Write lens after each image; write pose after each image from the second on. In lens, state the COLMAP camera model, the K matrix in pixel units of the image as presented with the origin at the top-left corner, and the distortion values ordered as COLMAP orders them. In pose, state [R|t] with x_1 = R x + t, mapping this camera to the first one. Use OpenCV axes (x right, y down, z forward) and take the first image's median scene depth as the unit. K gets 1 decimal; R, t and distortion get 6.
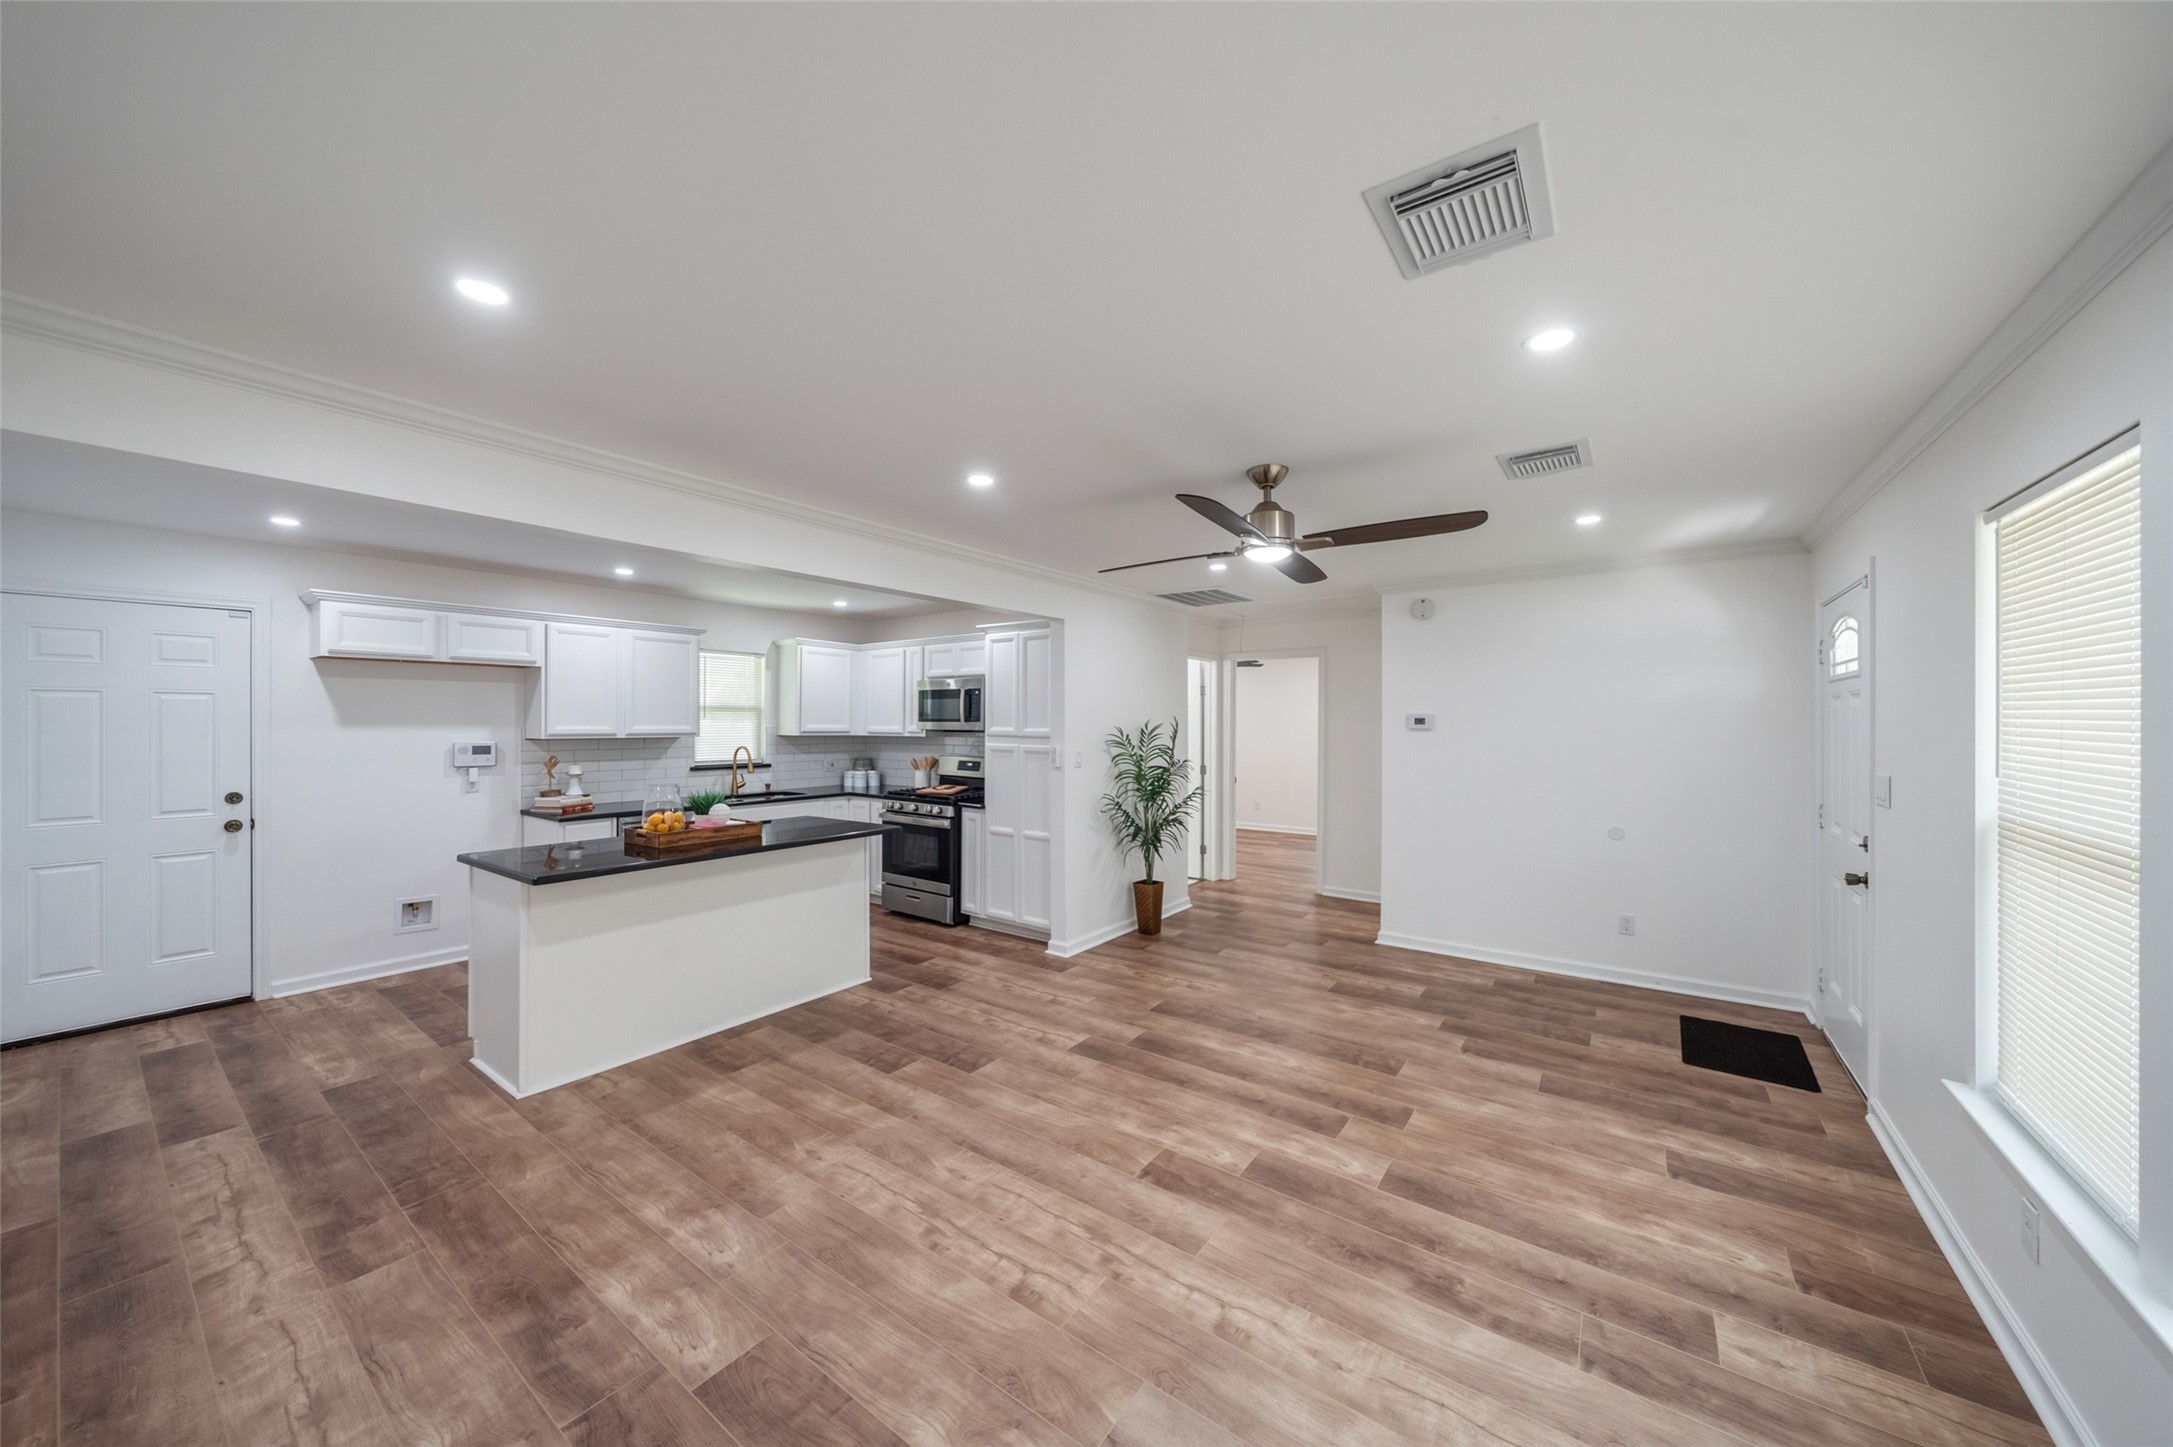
lens RADIAL K [[750.1, 0, 1104.7], [0, 750.1, 740.6], [0, 0, 1]] dist [-0.005702, 0.000048]
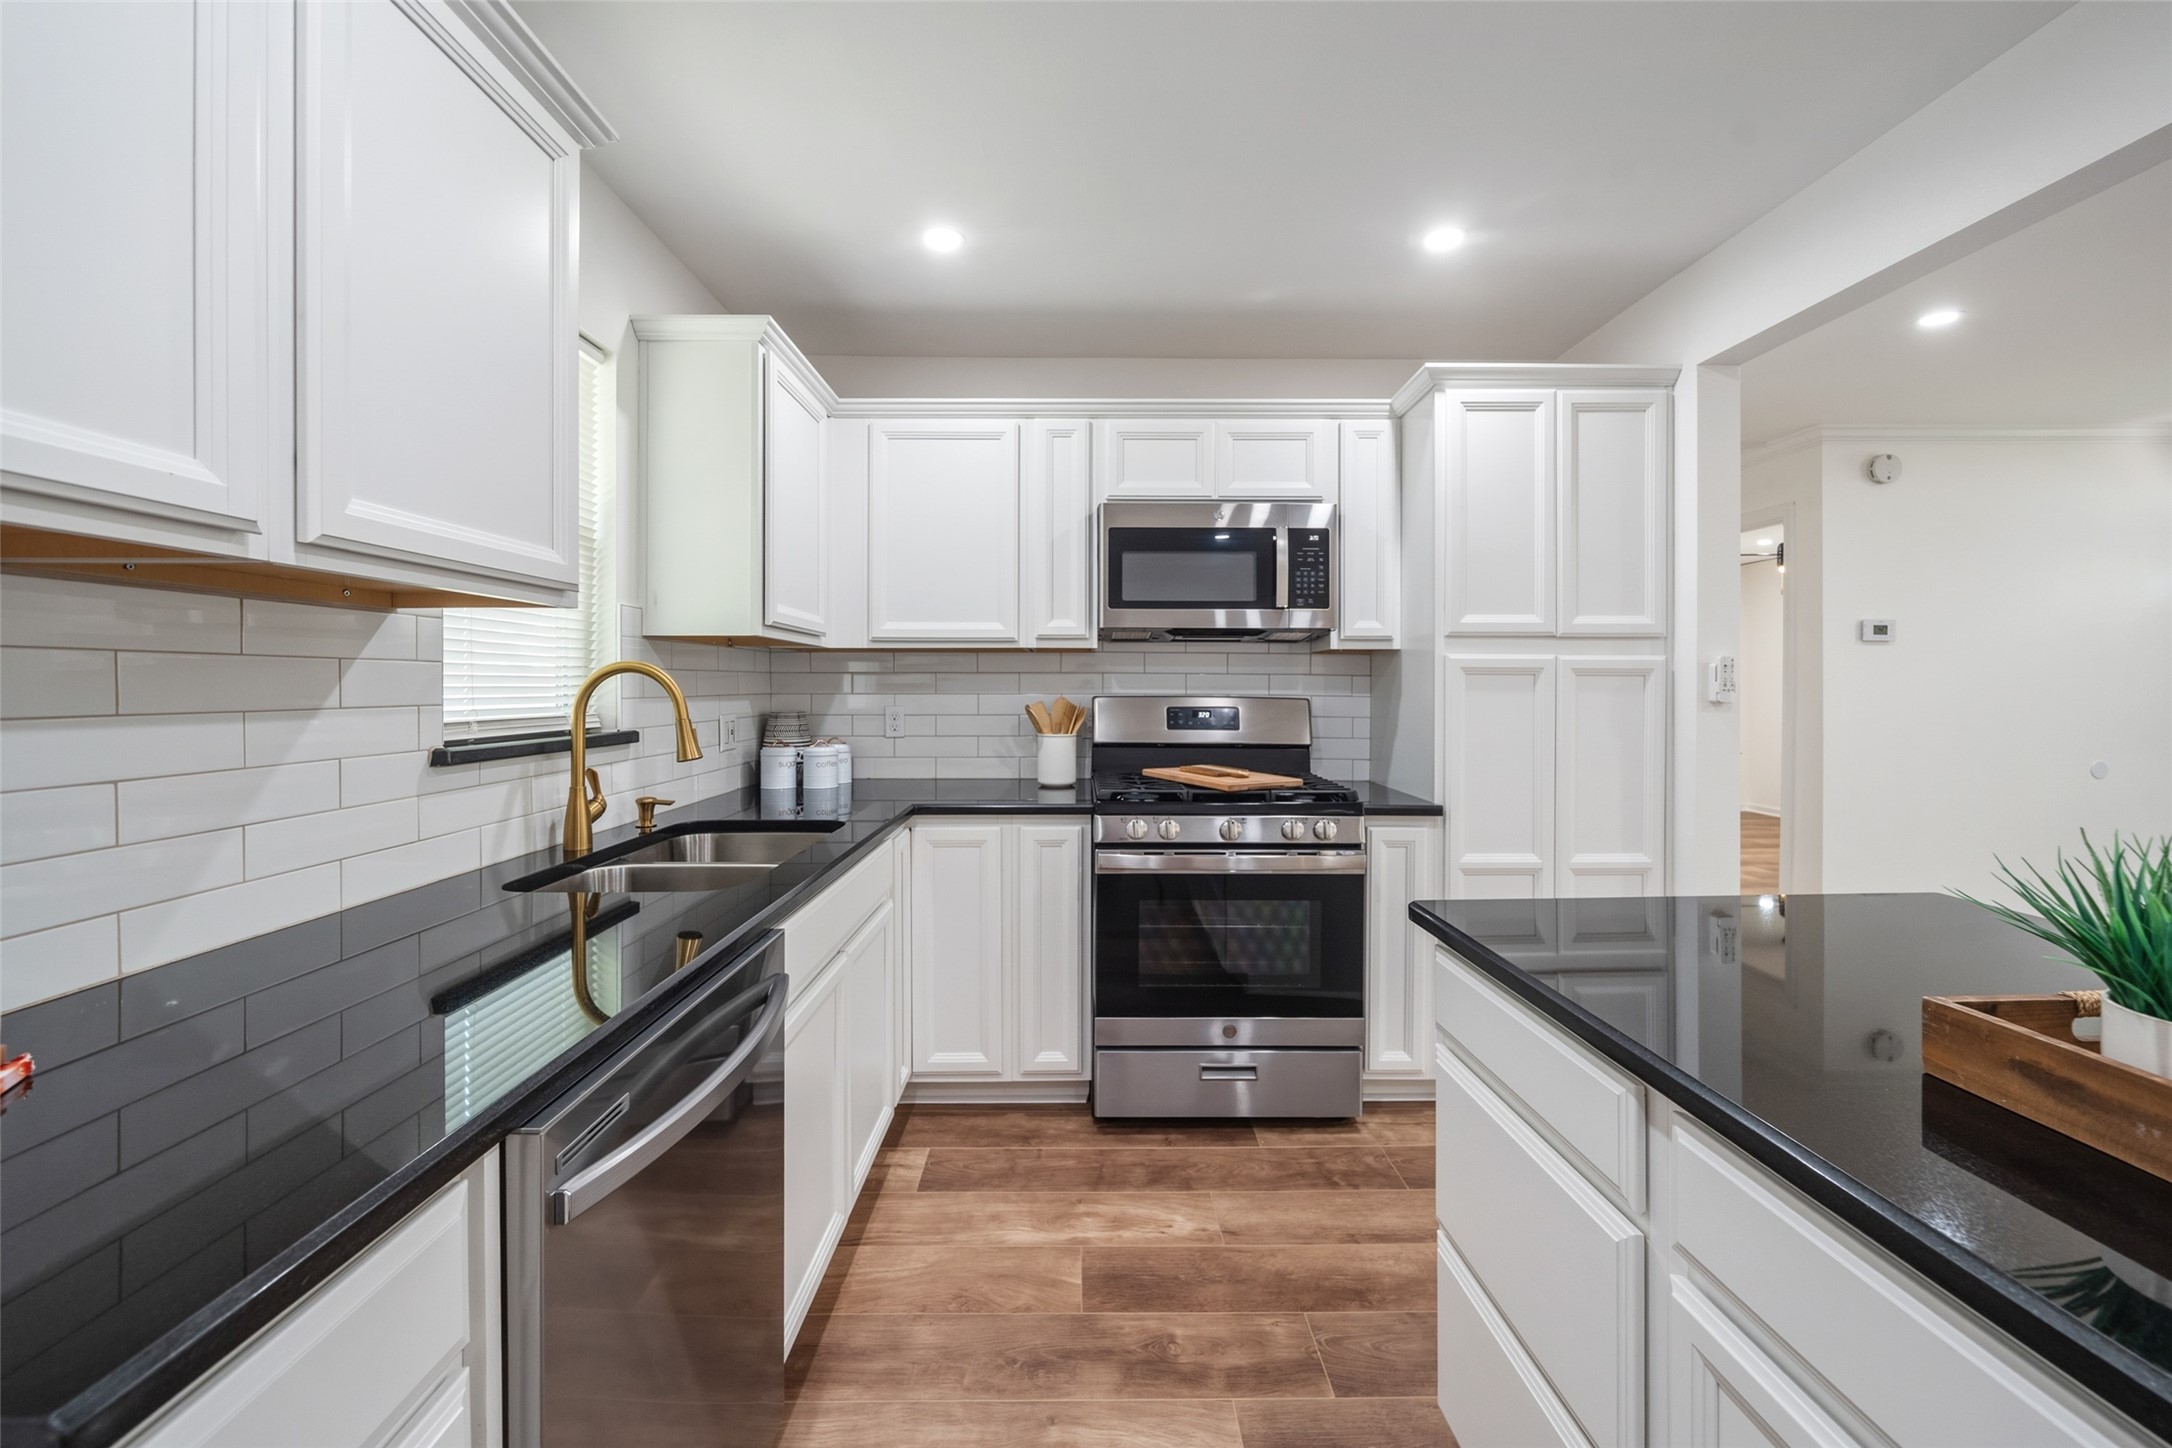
lens RADIAL K [[860.3, 0, 1100.1], [0, 860.3, 695.0], [0, 0, 1]] dist [0.001213, -0.002645]
pose [[0.804788, -0.008907, 0.593495, -0.748221], [0.016571, 0.999835, -0.007466, 0.033551], [-0.593331, 0.015843, 0.804803, 0.928707]]
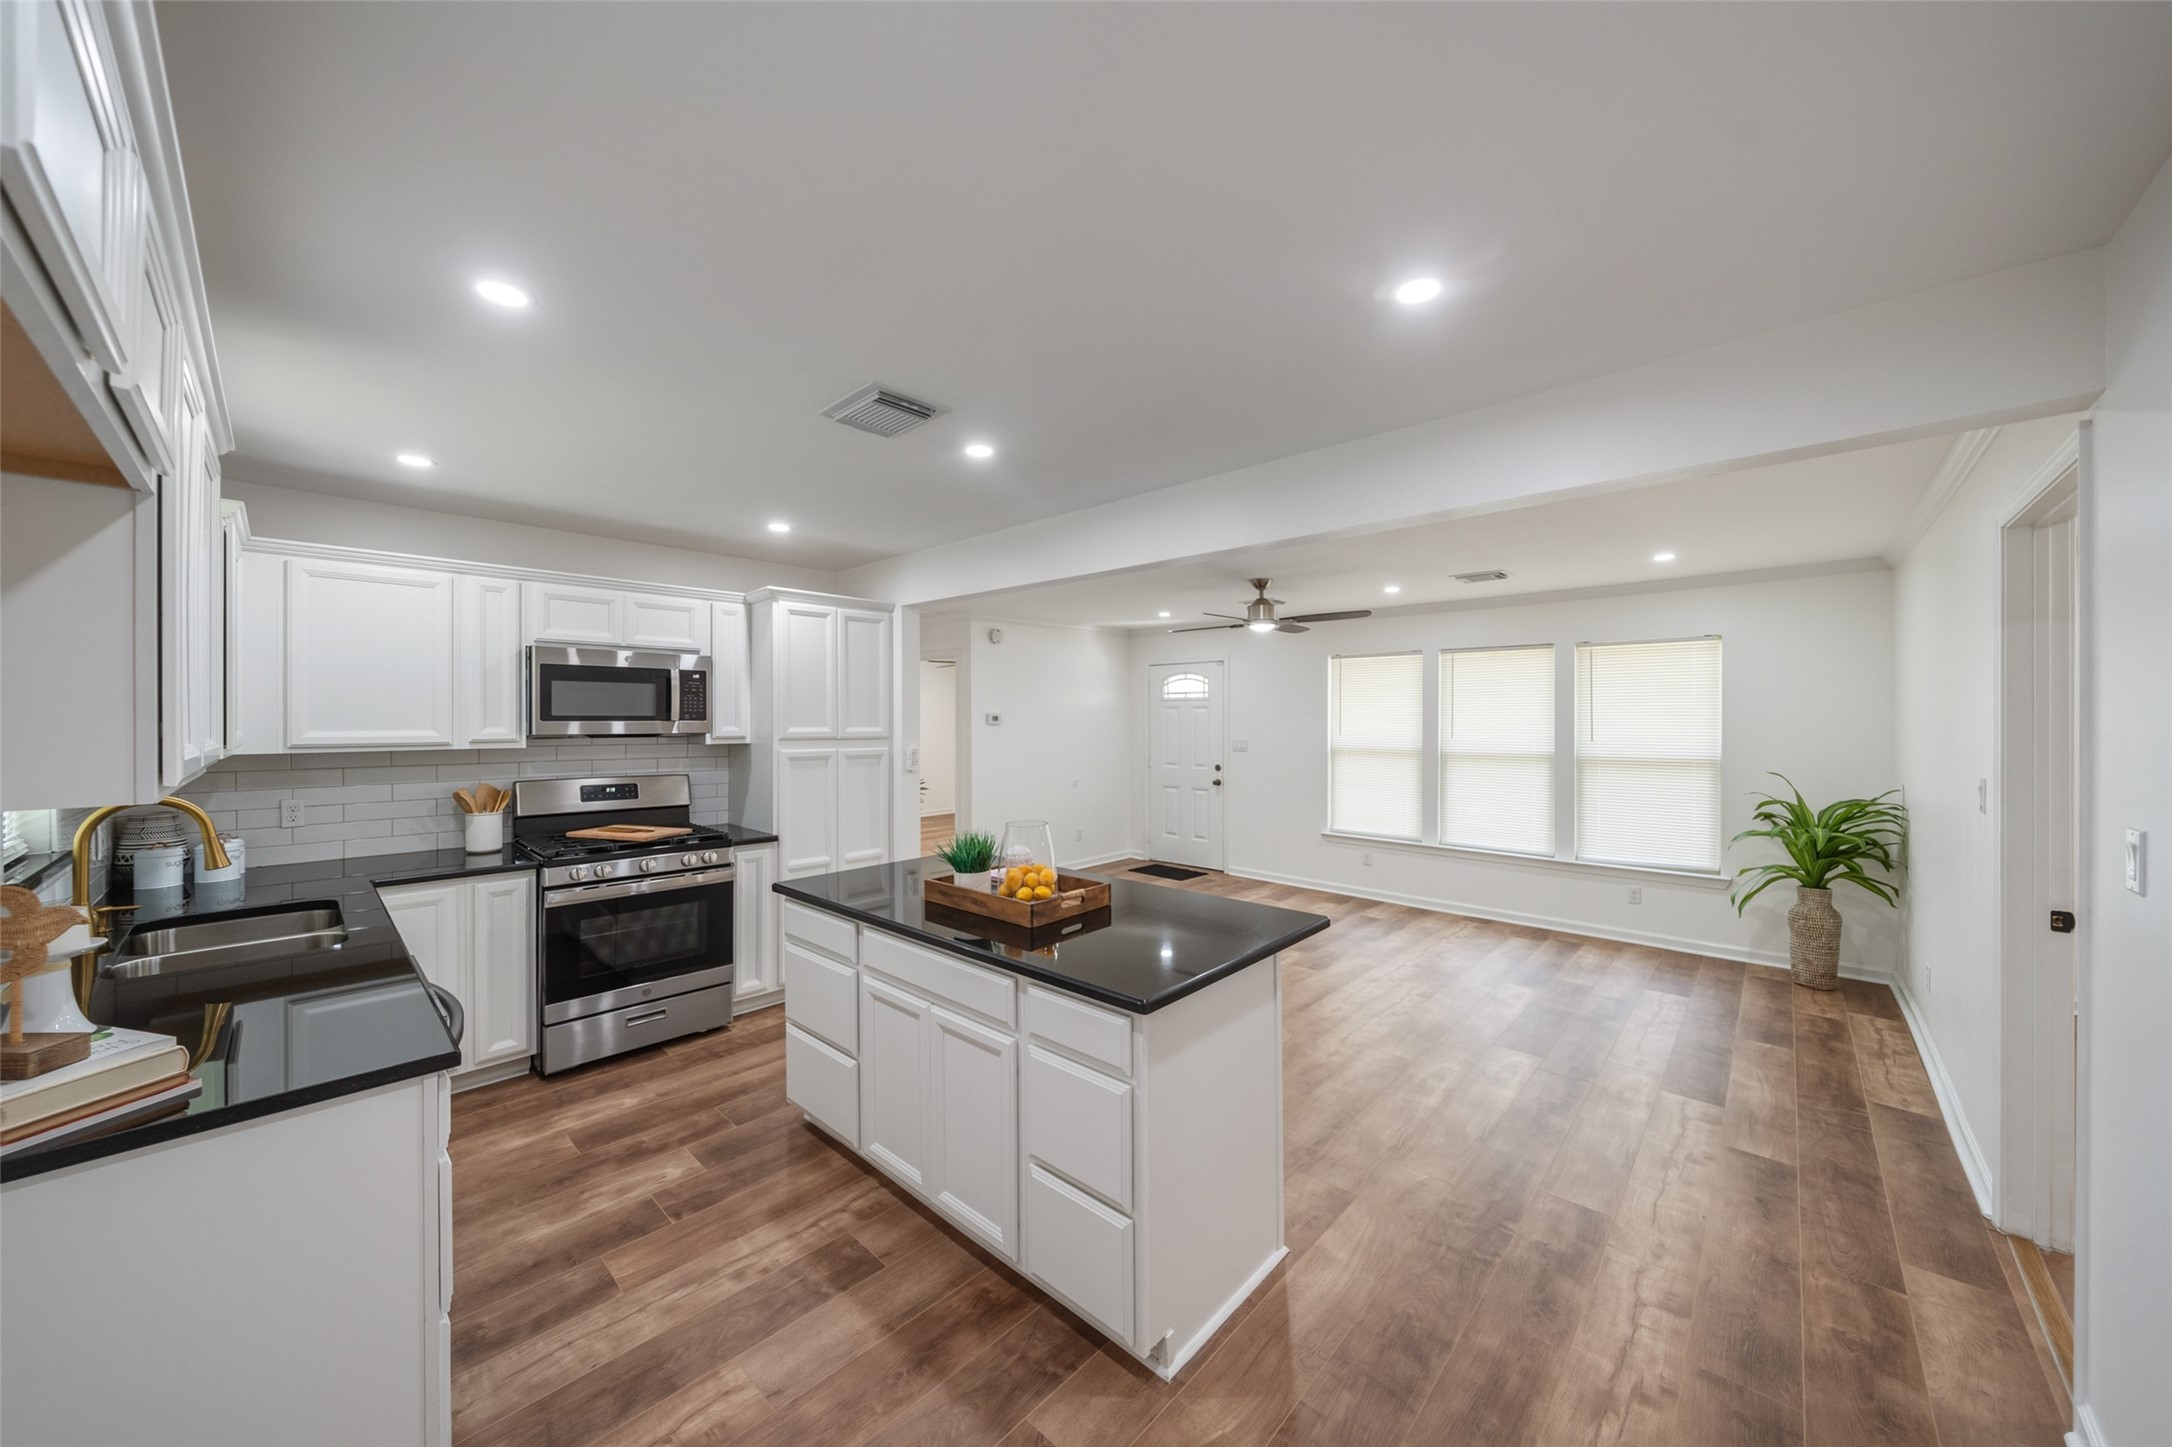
lens RADIAL K [[749.7, 0, 1095.1], [0, 749.7, 713.2], [0, 0, 1]] dist [-0.005702, 0.000048]
pose [[0.128329, 0.004401, 0.991722, -1.070316], [0.025733, 0.999639, -0.007766, -0.023409], [-0.991398, 0.026516, 0.128169, 0.758895]]
